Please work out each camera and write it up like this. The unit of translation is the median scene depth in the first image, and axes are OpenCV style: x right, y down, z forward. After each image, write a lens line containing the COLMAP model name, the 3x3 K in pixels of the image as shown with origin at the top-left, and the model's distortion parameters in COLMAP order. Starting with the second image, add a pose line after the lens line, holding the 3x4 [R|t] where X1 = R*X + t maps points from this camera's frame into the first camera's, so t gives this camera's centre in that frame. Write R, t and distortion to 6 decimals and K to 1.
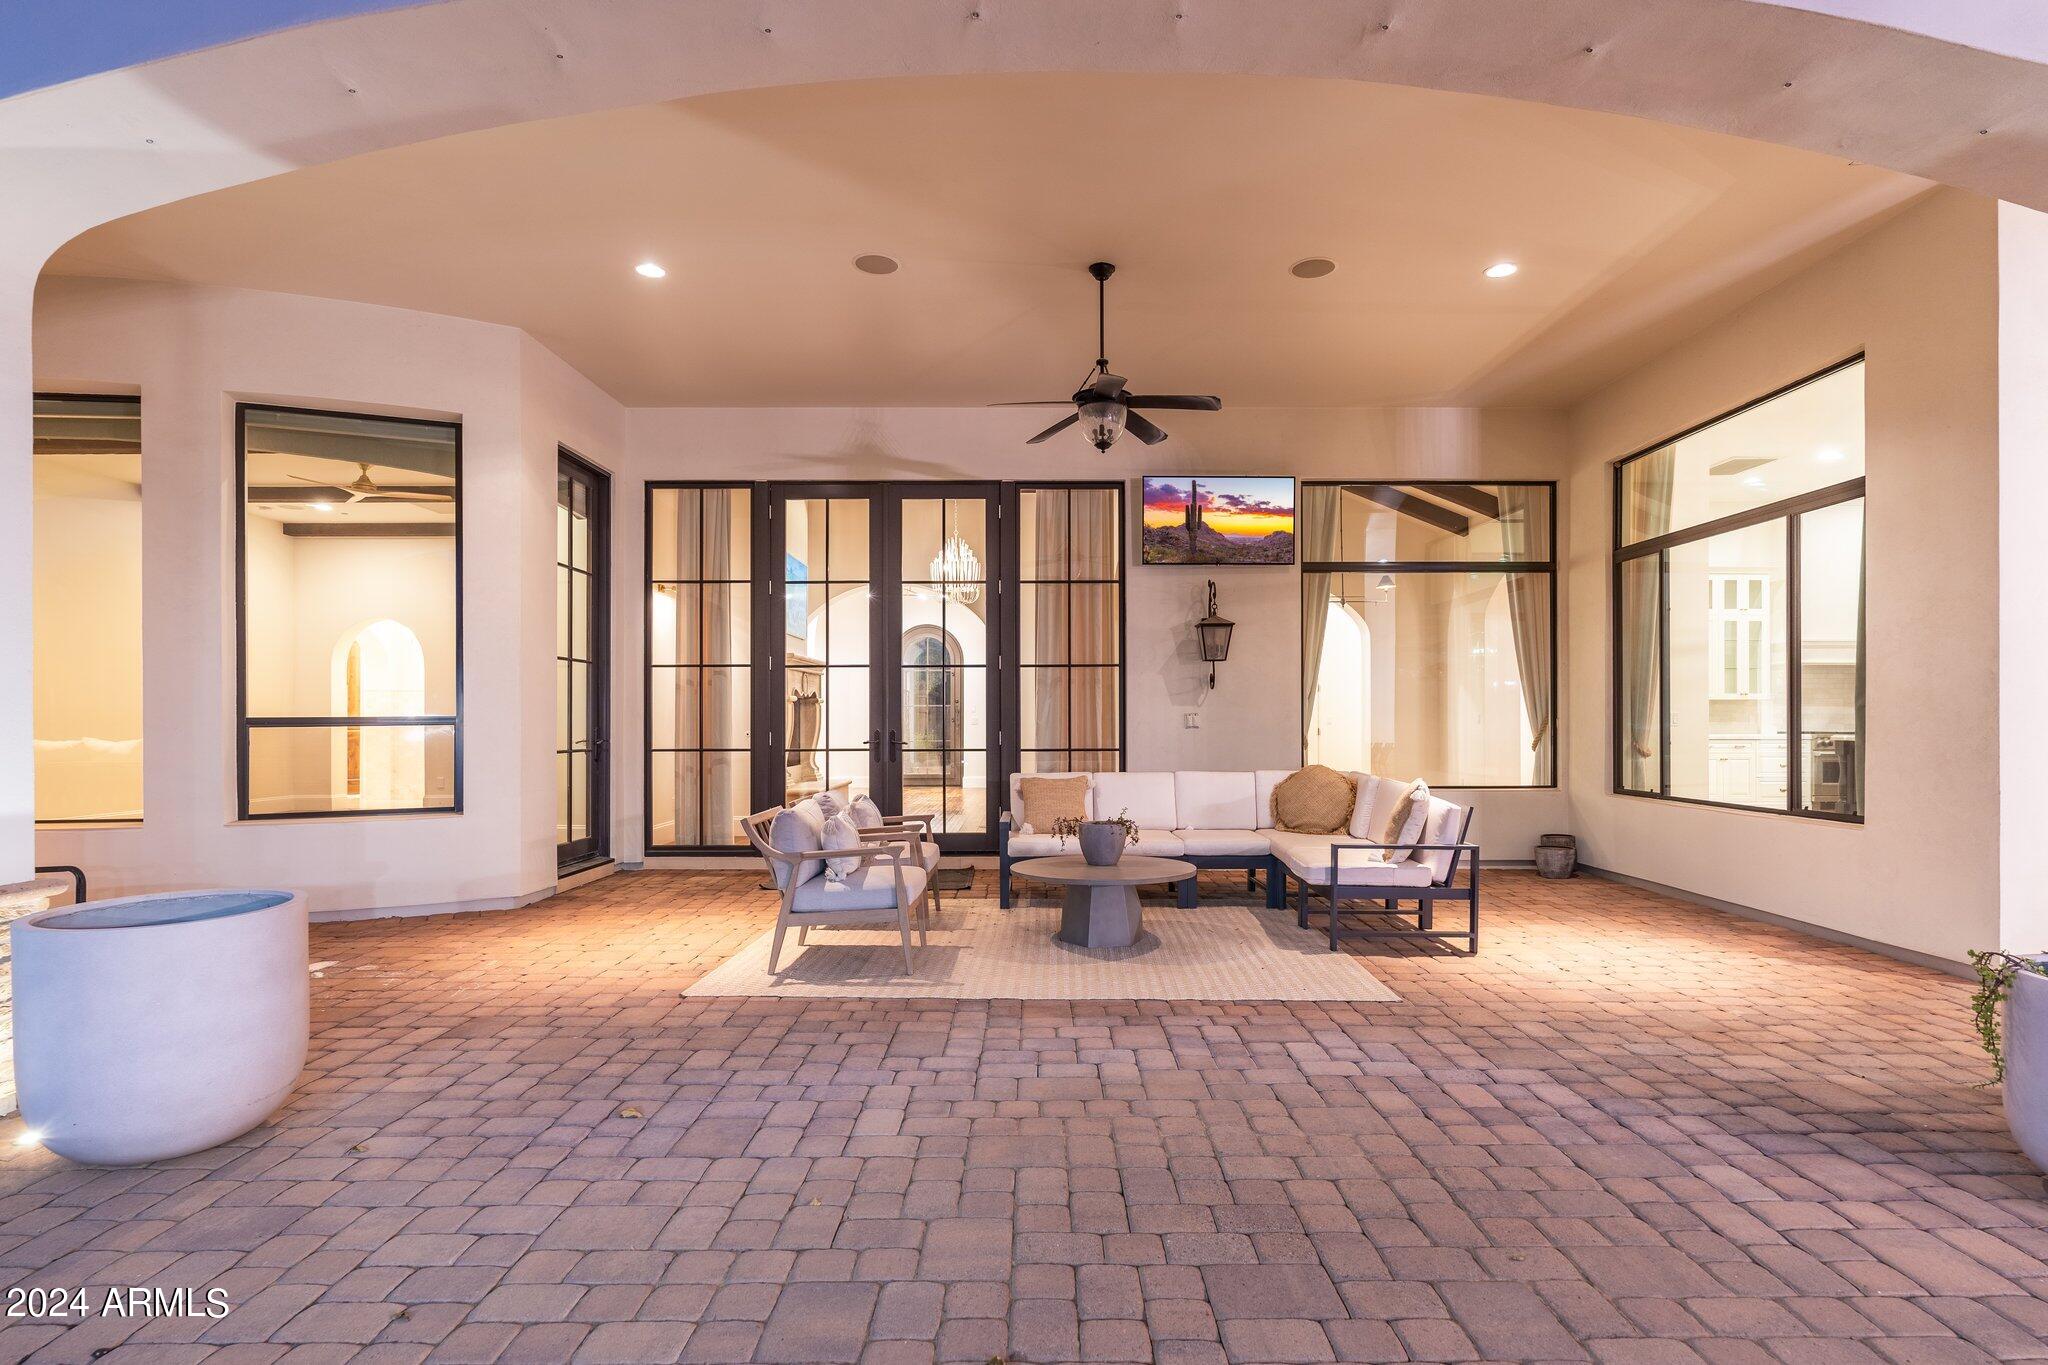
lens RADIAL K [[1036.6, 0, 1058.3], [0, 1036.6, 716.7], [0, 0, 1]] dist [-0.013966, 0.000144]
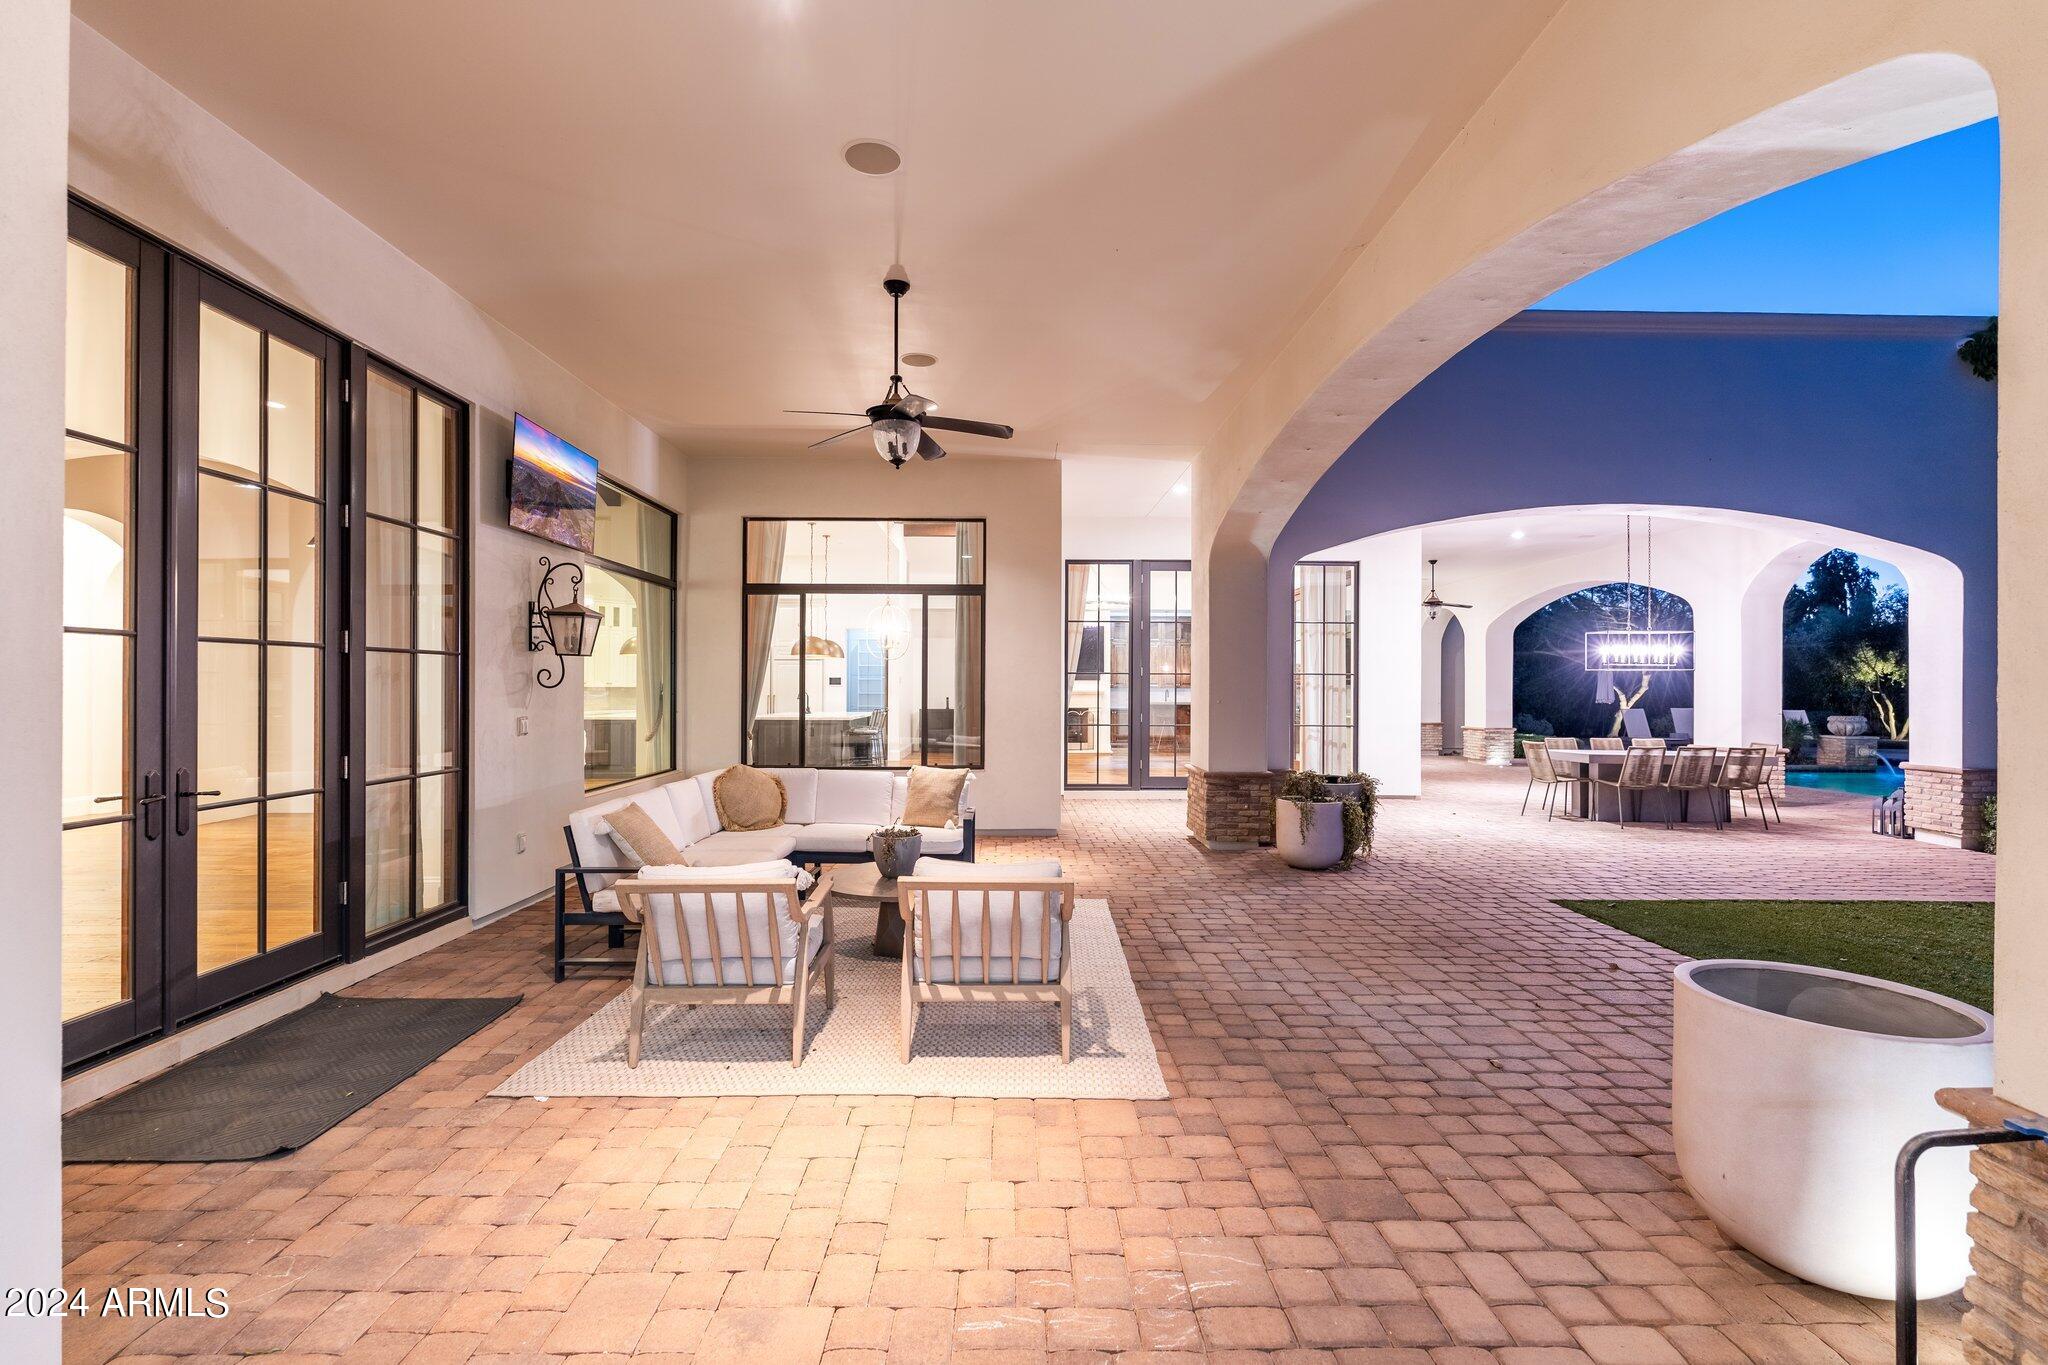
lens RADIAL K [[925.0, 0, 1026.7], [0, 925.0, 686.6], [0, 0, 1]] dist [-0.003291, -0.000592]
pose [[-0.011872, 0.002868, 0.999925, -1.045591], [-0.010323, 0.999942, -0.002991, -0.050501], [-0.999876, -0.010358, -0.011842, 1.073209]]
